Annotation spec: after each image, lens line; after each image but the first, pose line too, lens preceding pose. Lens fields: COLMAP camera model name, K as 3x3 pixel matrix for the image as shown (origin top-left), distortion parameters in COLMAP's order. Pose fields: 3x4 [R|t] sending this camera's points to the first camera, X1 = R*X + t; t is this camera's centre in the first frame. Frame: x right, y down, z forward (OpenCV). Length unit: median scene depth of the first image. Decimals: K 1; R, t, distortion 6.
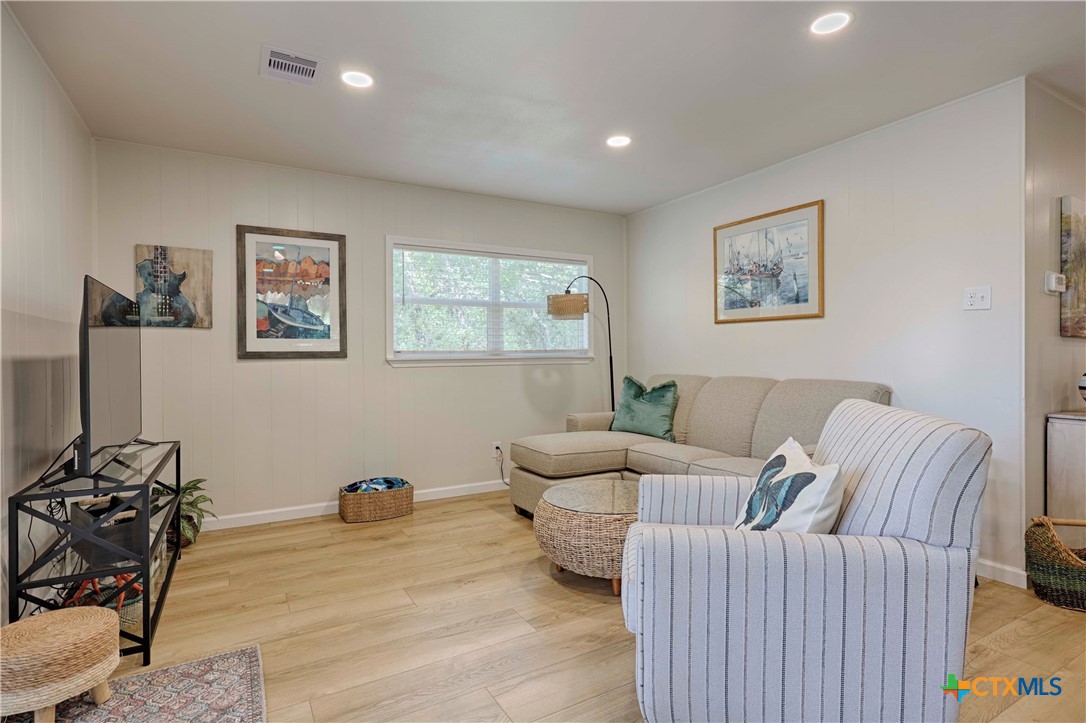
lens RADIAL K [[554.5, 0, 545.8], [0, 554.5, 359.3], [0, 0, 1]] dist [-0.002053, -0.000156]
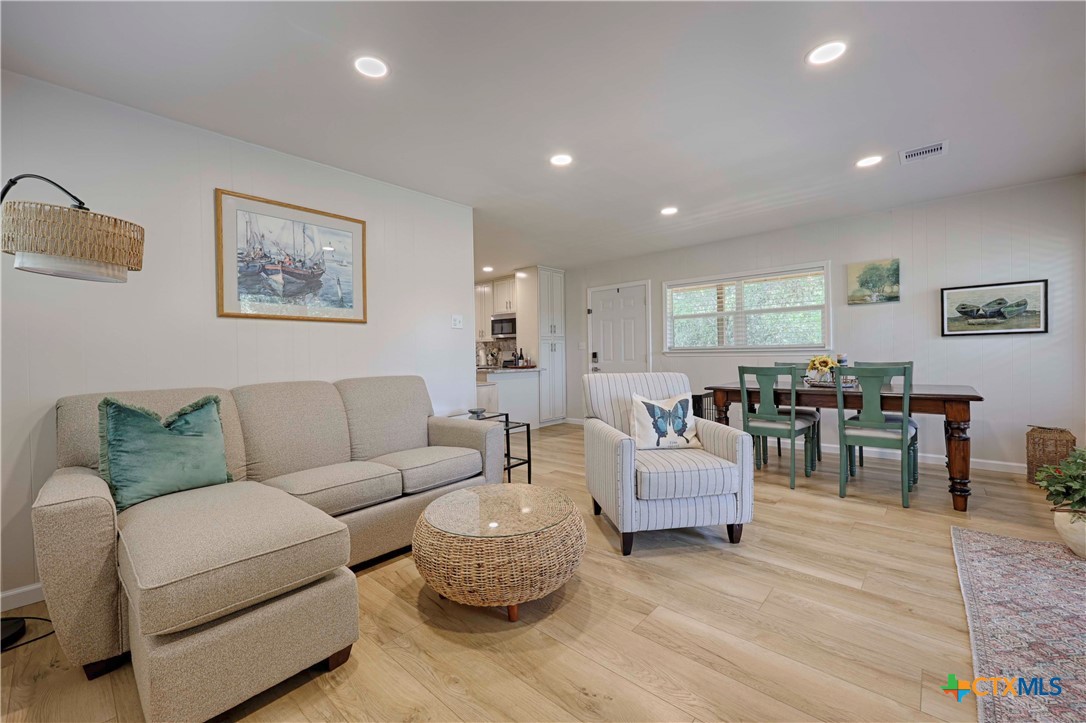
lens RADIAL K [[428.3, 0, 545.1], [0, 428.3, 360.9], [0, 0, 1]] dist [-0.000702, 0.000020]
pose [[-0.306084, -0.010292, 0.951949, -0.445730], [0.026529, 0.999461, 0.019335, -0.004202], [-0.951635, 0.031172, -0.305646, 0.878972]]
